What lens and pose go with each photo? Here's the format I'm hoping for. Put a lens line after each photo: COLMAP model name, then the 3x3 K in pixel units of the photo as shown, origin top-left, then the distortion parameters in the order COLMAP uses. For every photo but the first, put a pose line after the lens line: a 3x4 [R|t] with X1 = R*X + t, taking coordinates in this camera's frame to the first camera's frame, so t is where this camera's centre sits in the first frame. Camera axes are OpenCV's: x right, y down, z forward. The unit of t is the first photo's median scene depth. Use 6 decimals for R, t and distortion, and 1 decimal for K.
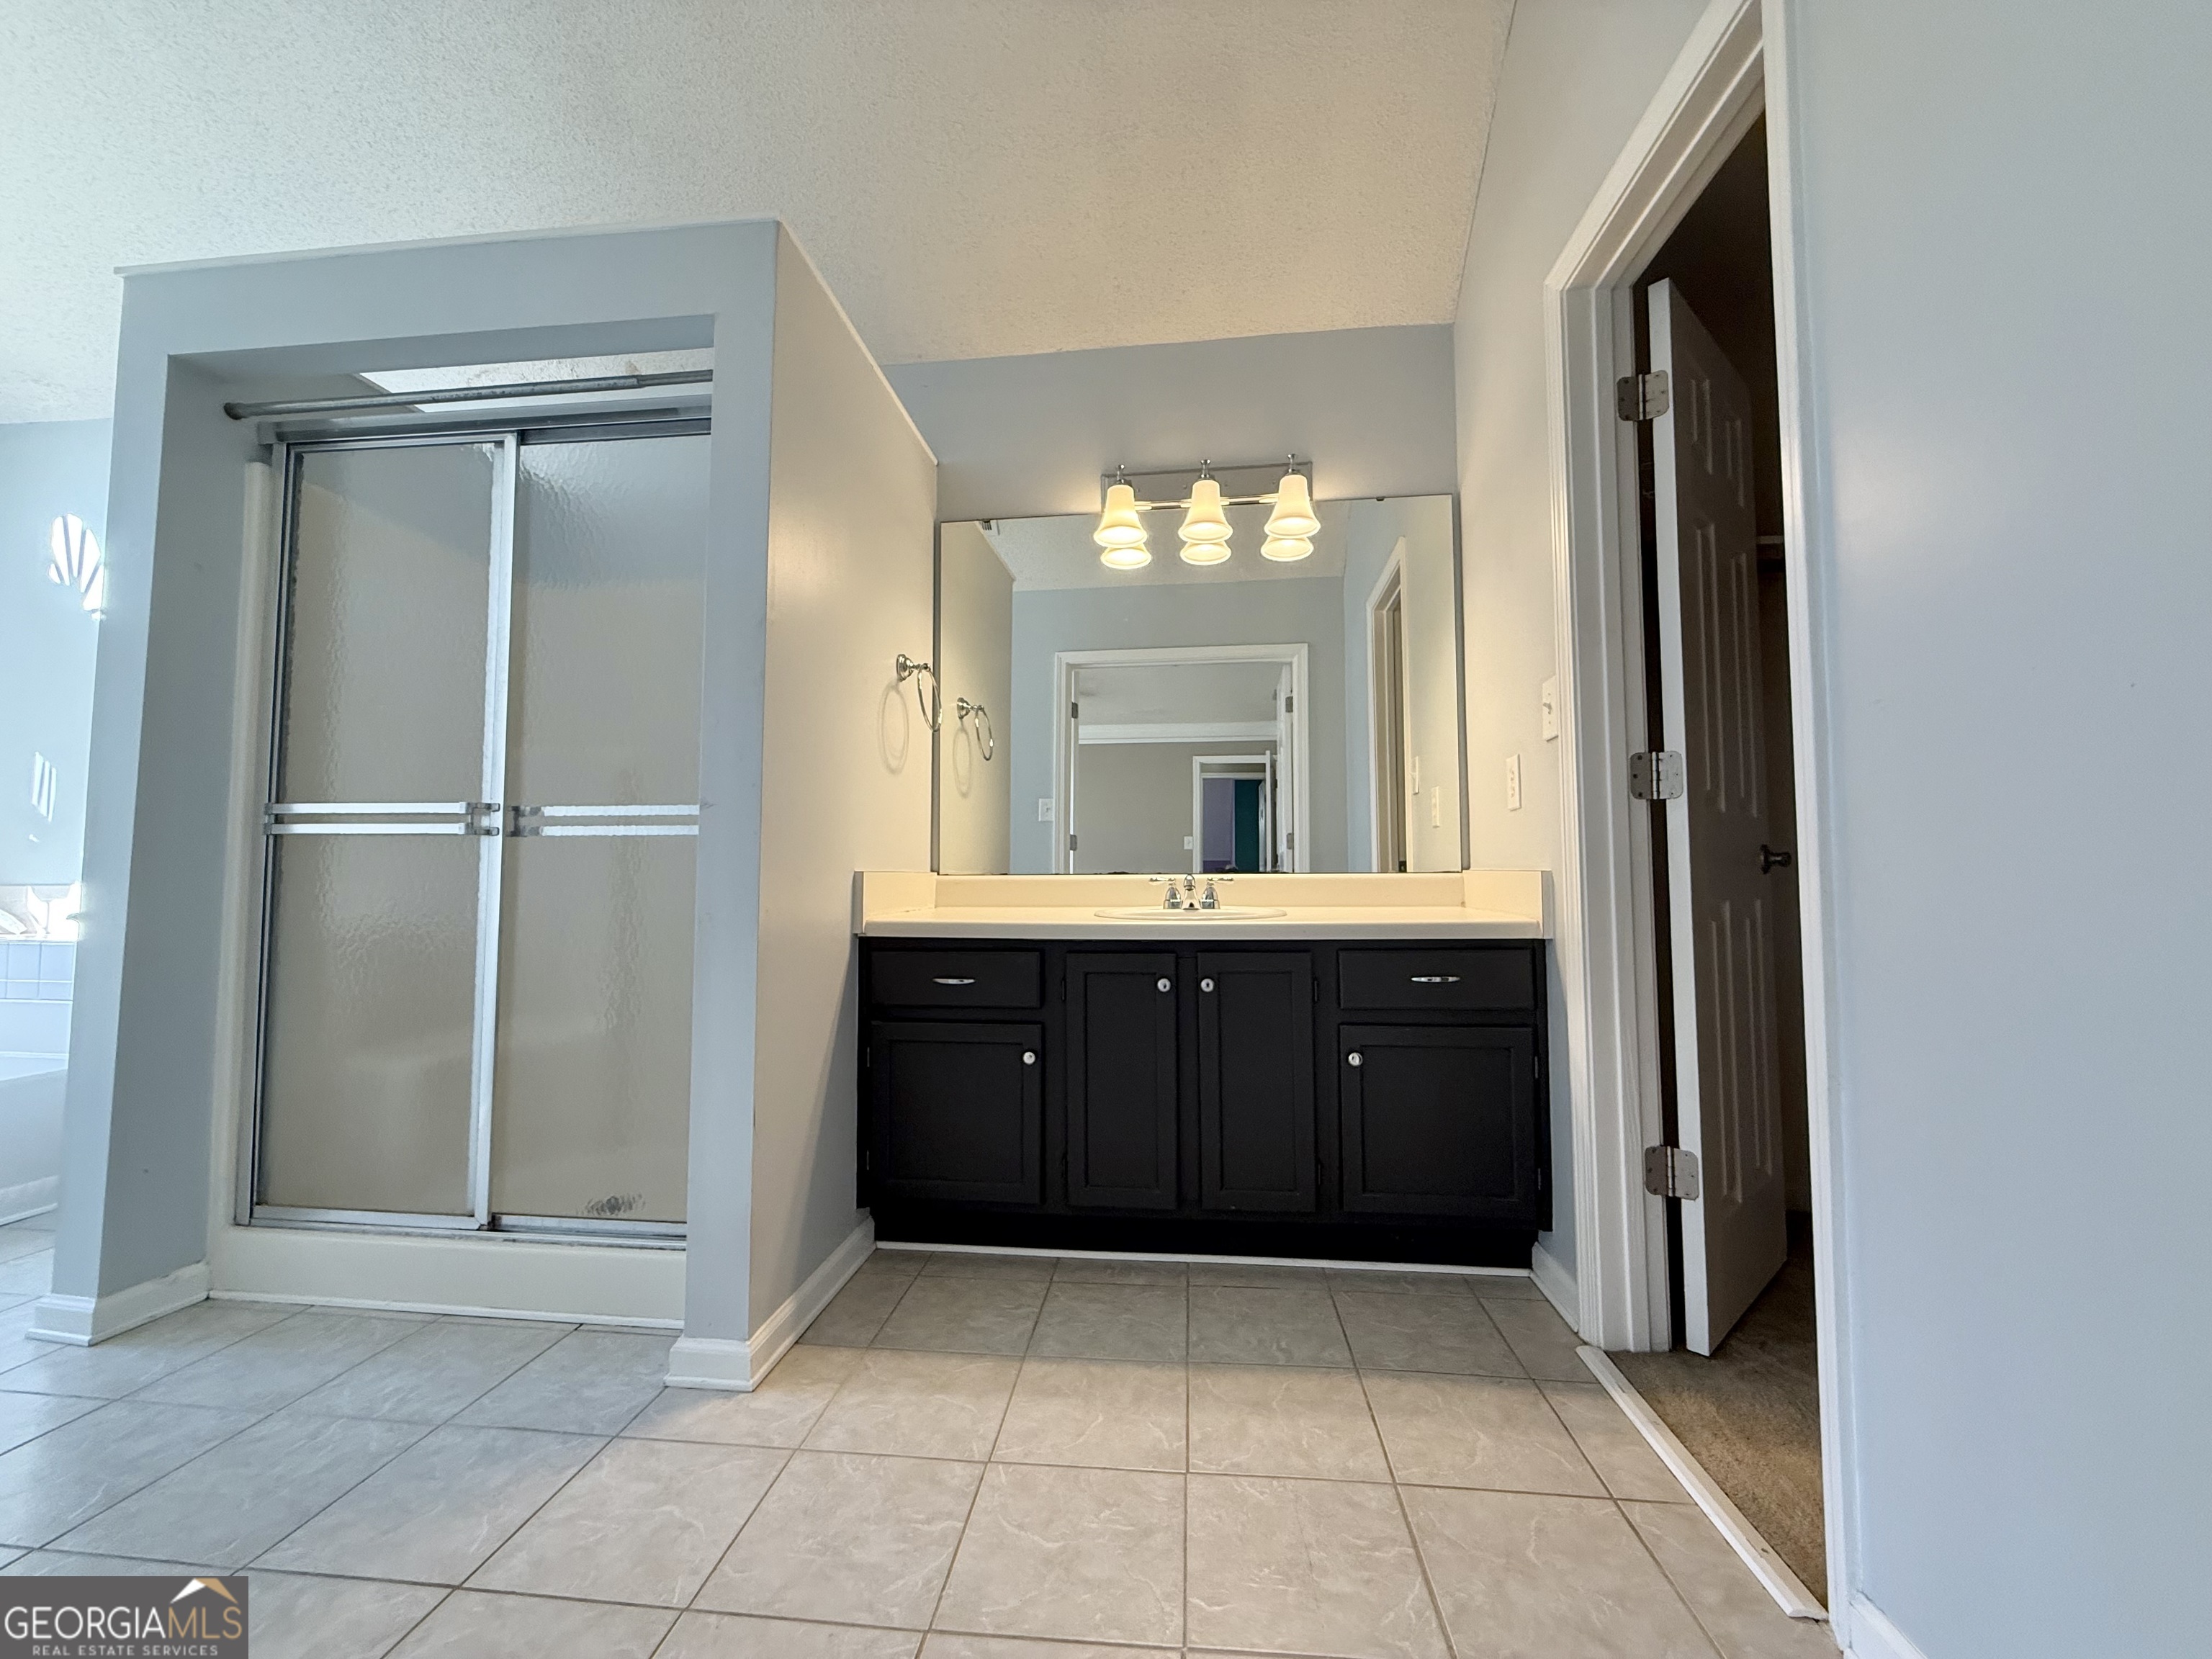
lens RADIAL K [[881.4, 0, 1103.4], [0, 881.4, 829.0], [0, 0, 1]] dist [-0.001782, 0.000430]
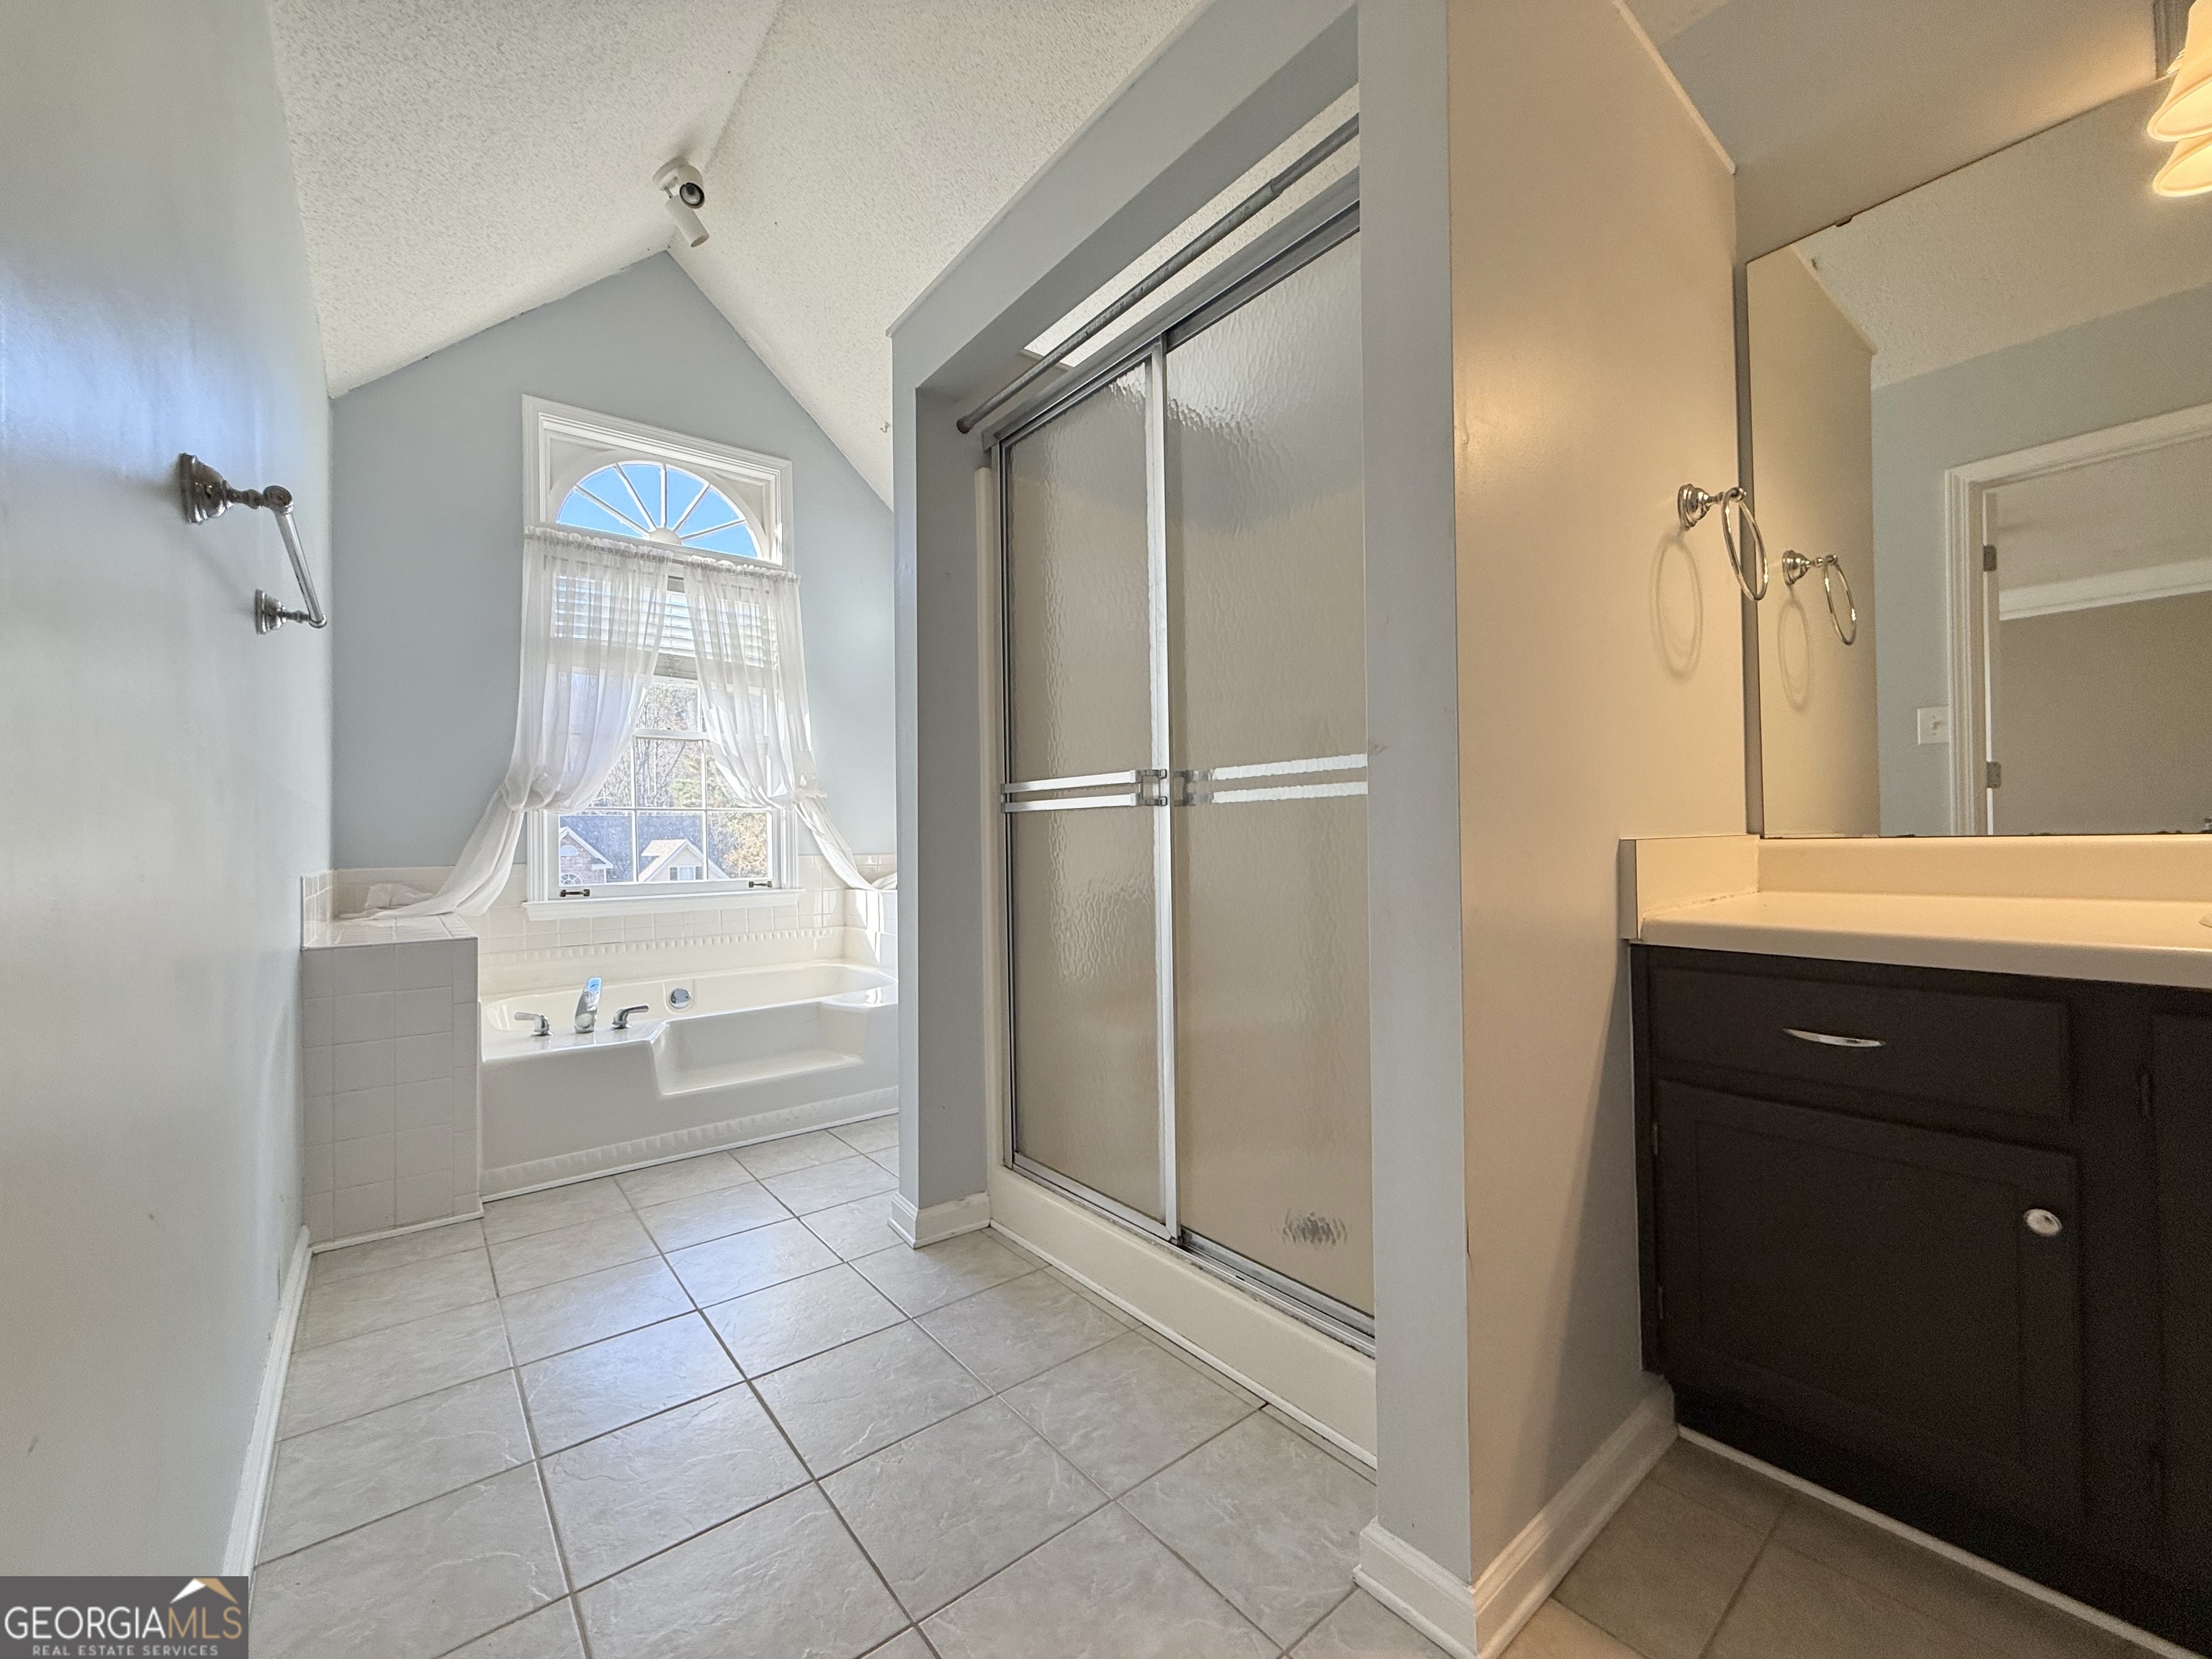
lens RADIAL K [[881.4, 0, 1100.0], [0, 881.4, 833.4], [0, 0, 1]] dist [-0.001782, 0.000430]
pose [[0.709940, -0.016650, -0.704065, -0.110284], [0.055731, 0.997914, 0.032597, 0.002881], [0.702054, -0.062380, 0.709387, 0.316146]]
